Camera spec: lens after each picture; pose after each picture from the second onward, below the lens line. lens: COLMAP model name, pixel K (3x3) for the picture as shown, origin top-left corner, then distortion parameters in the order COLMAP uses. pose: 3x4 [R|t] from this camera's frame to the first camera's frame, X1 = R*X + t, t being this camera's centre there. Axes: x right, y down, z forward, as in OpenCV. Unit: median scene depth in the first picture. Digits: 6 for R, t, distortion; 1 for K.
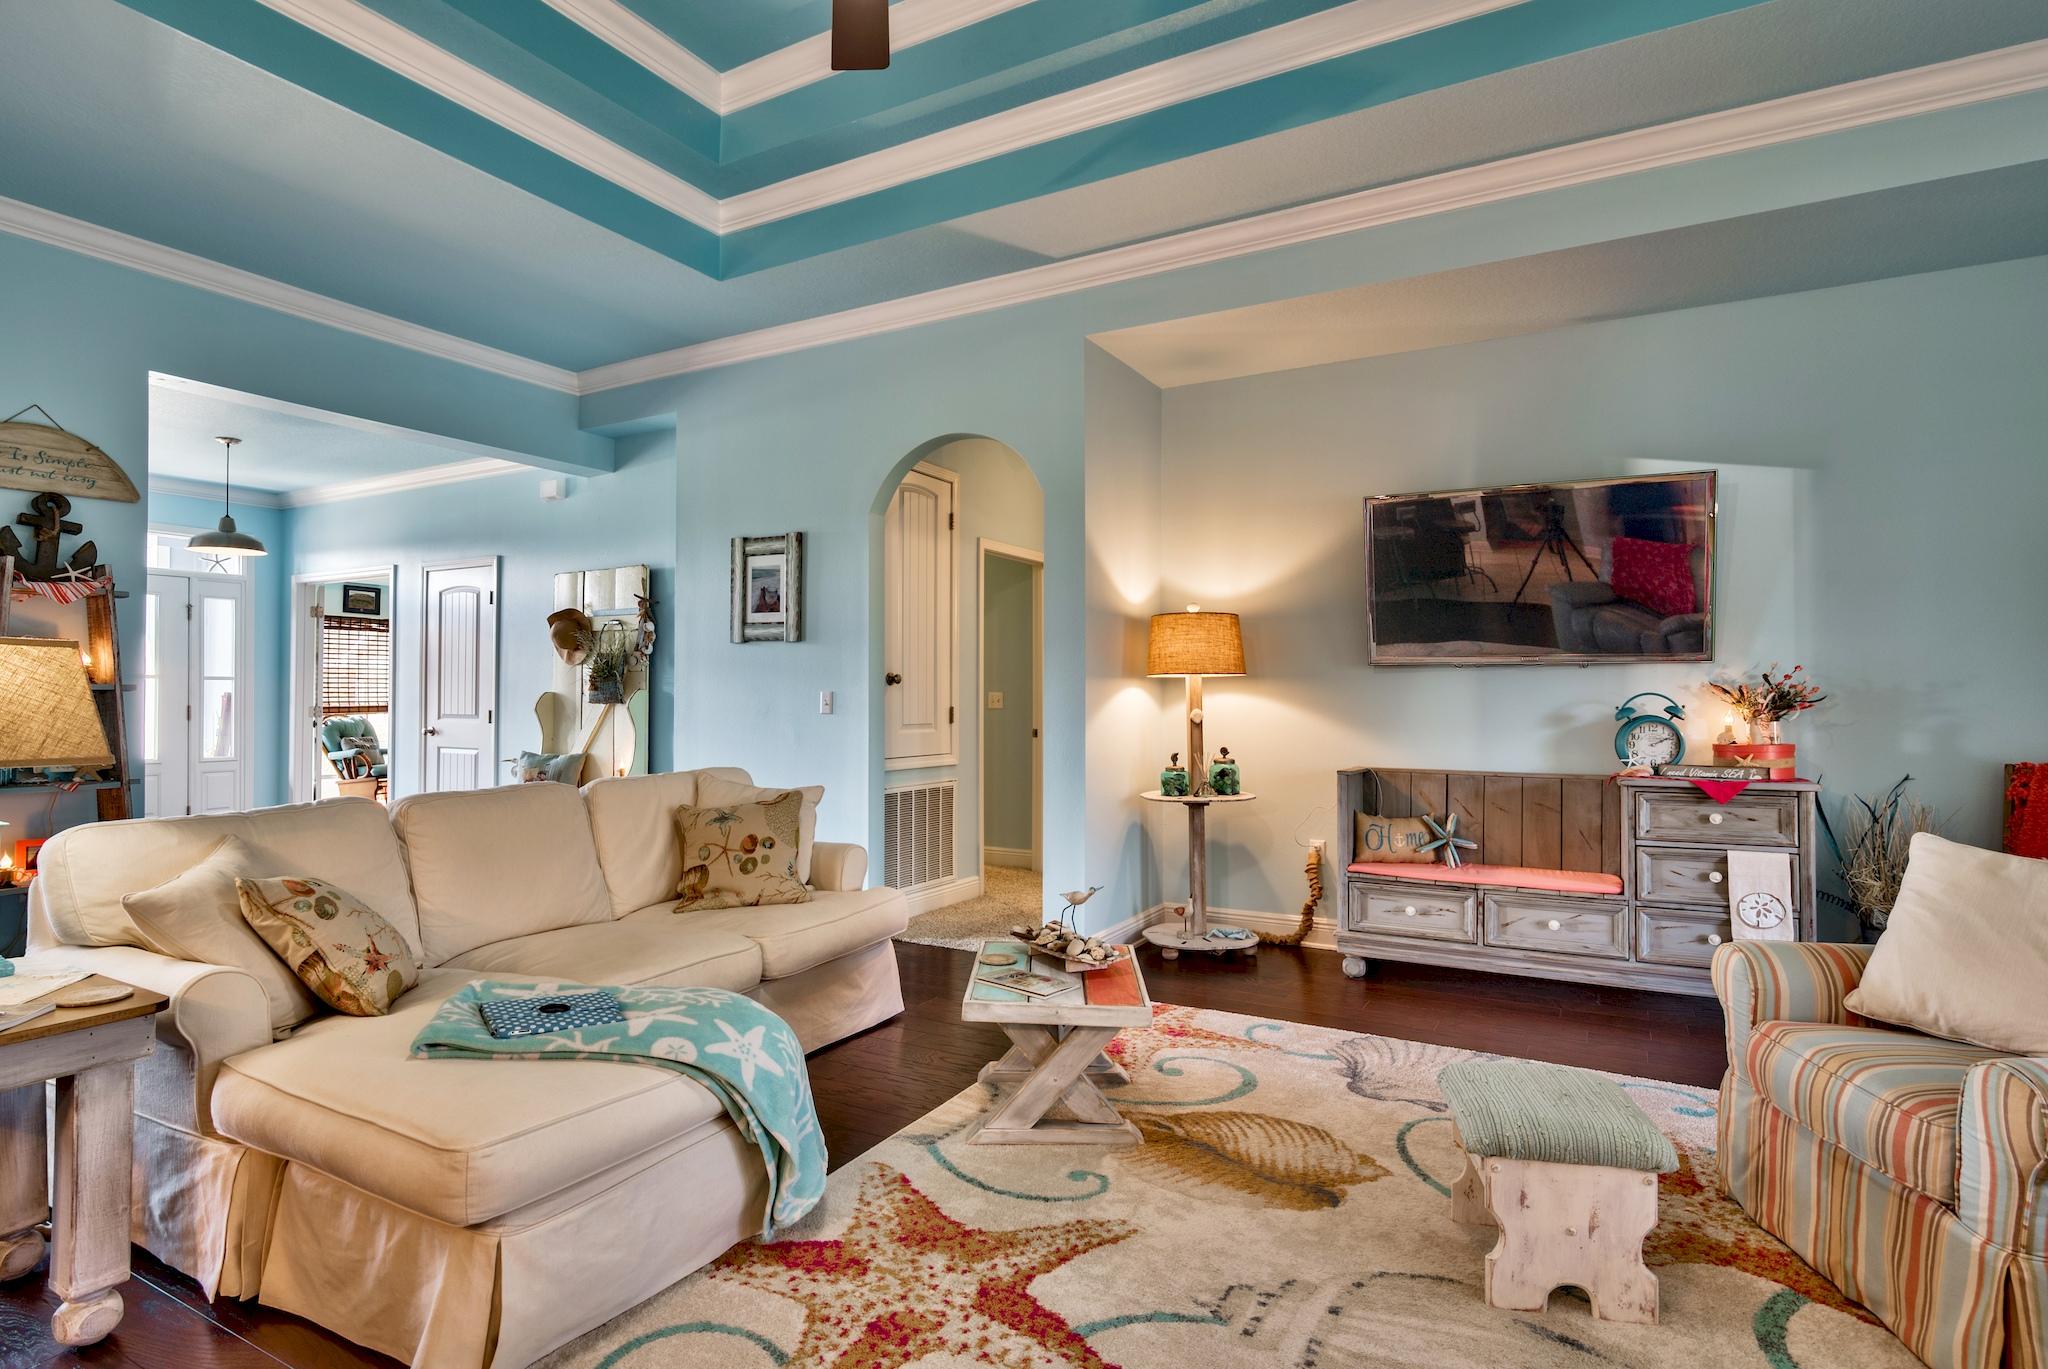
lens RADIAL K [[1014.8, 0, 1016.8], [0, 1014.8, 668.6], [0, 0, 1]] dist [-0.008372, 0.001668]
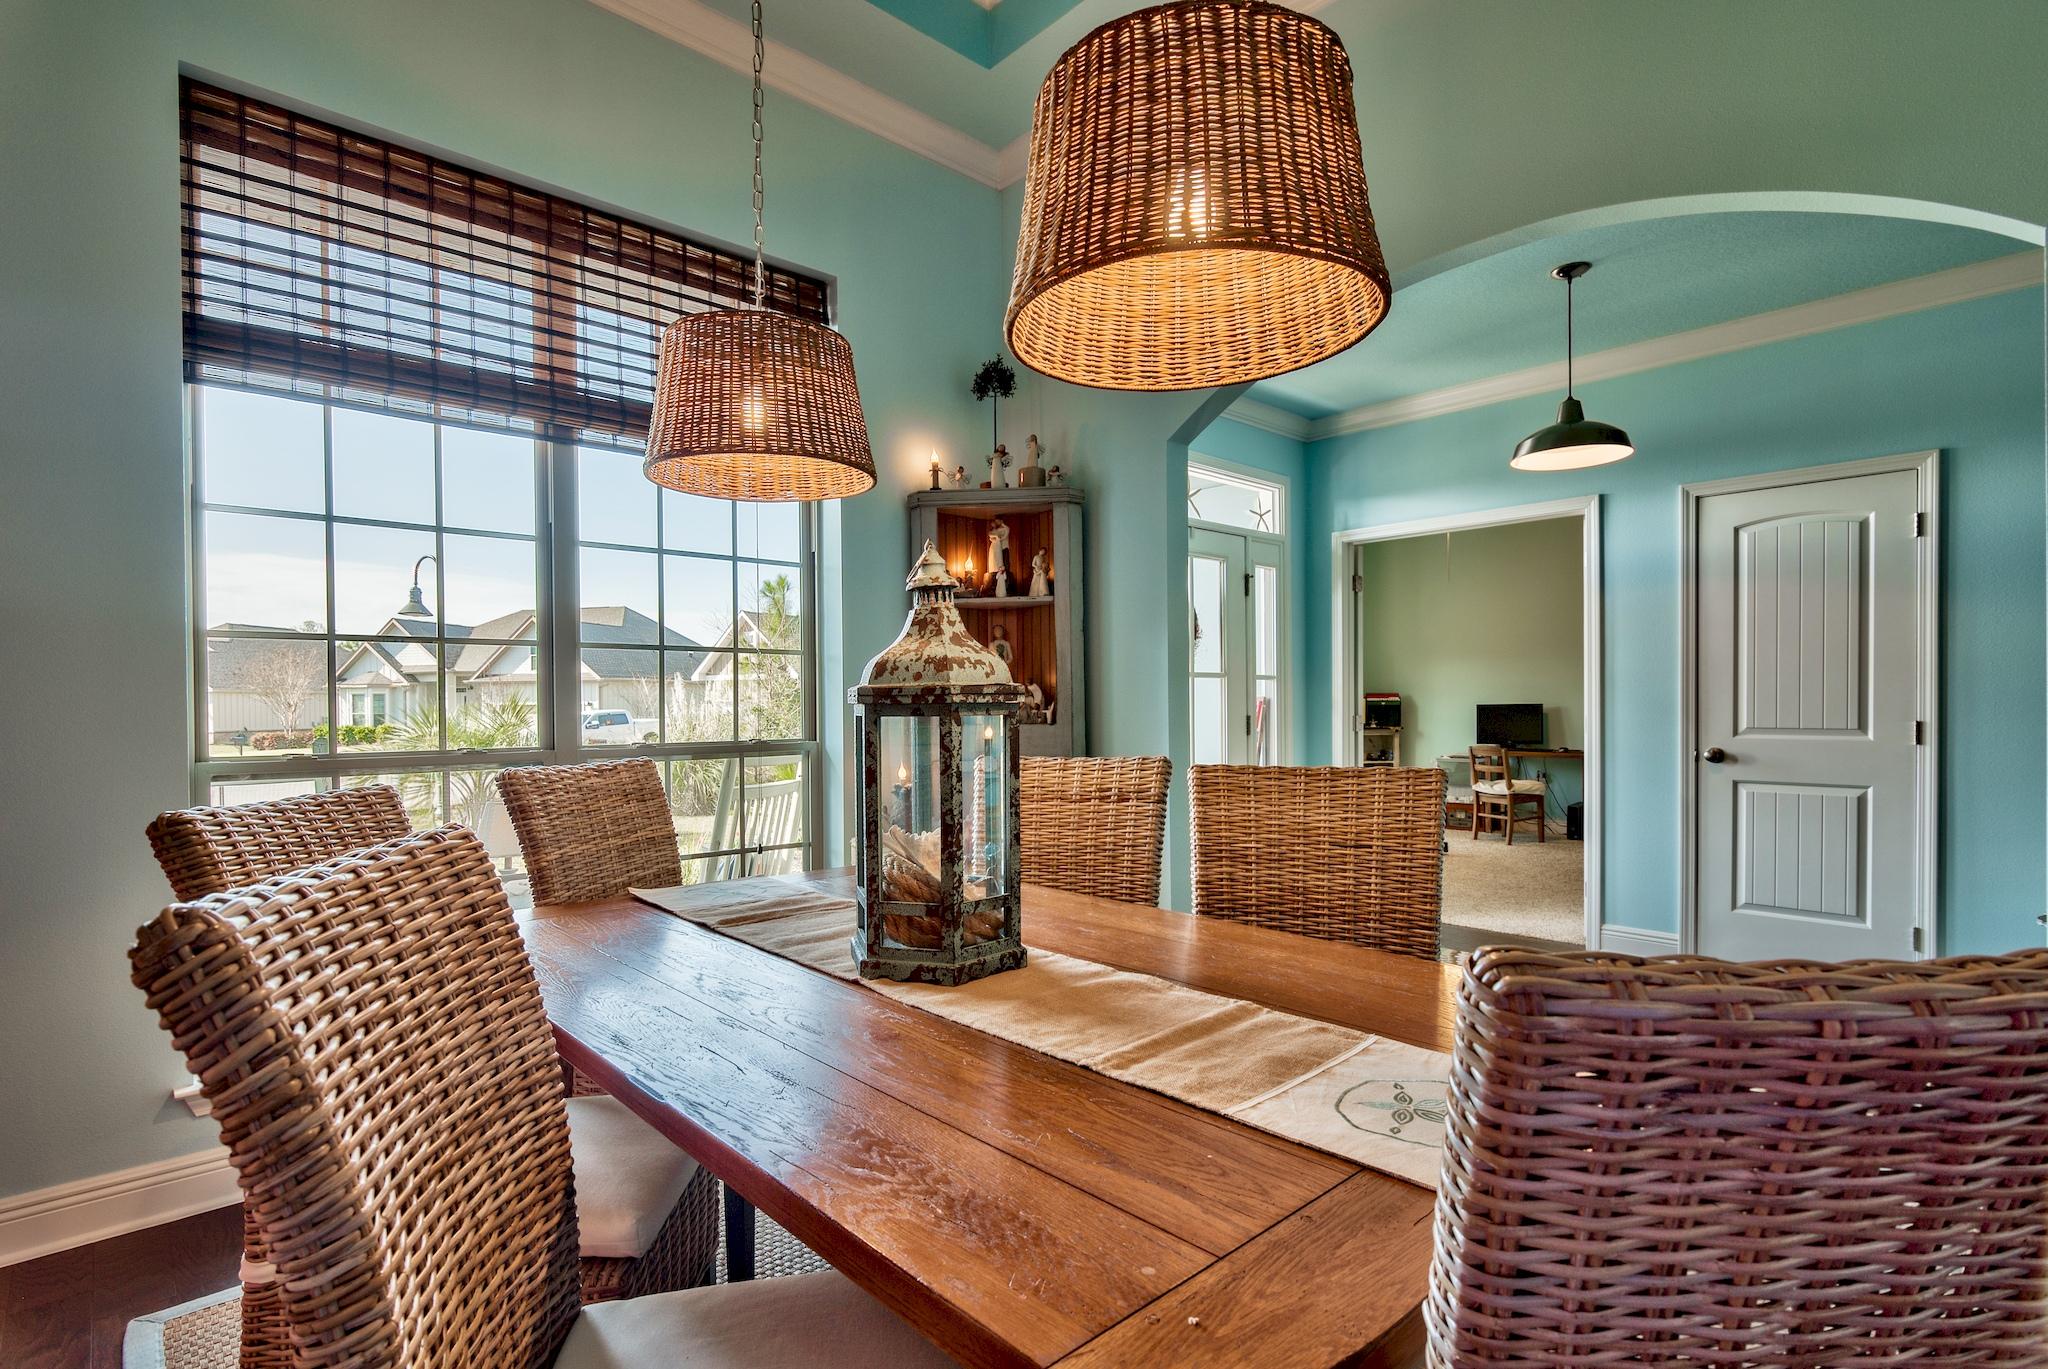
lens RADIAL K [[1014.8, 0, 1025.3], [0, 1014.8, 691.3], [0, 0, 1]] dist [-0.008372, 0.001668]
pose [[0.949743, -0.005957, -0.312974, -0.743463], [0.008553, 0.999939, 0.006923, 0.013268], [0.312914, -0.009252, 0.949737, 0.270422]]
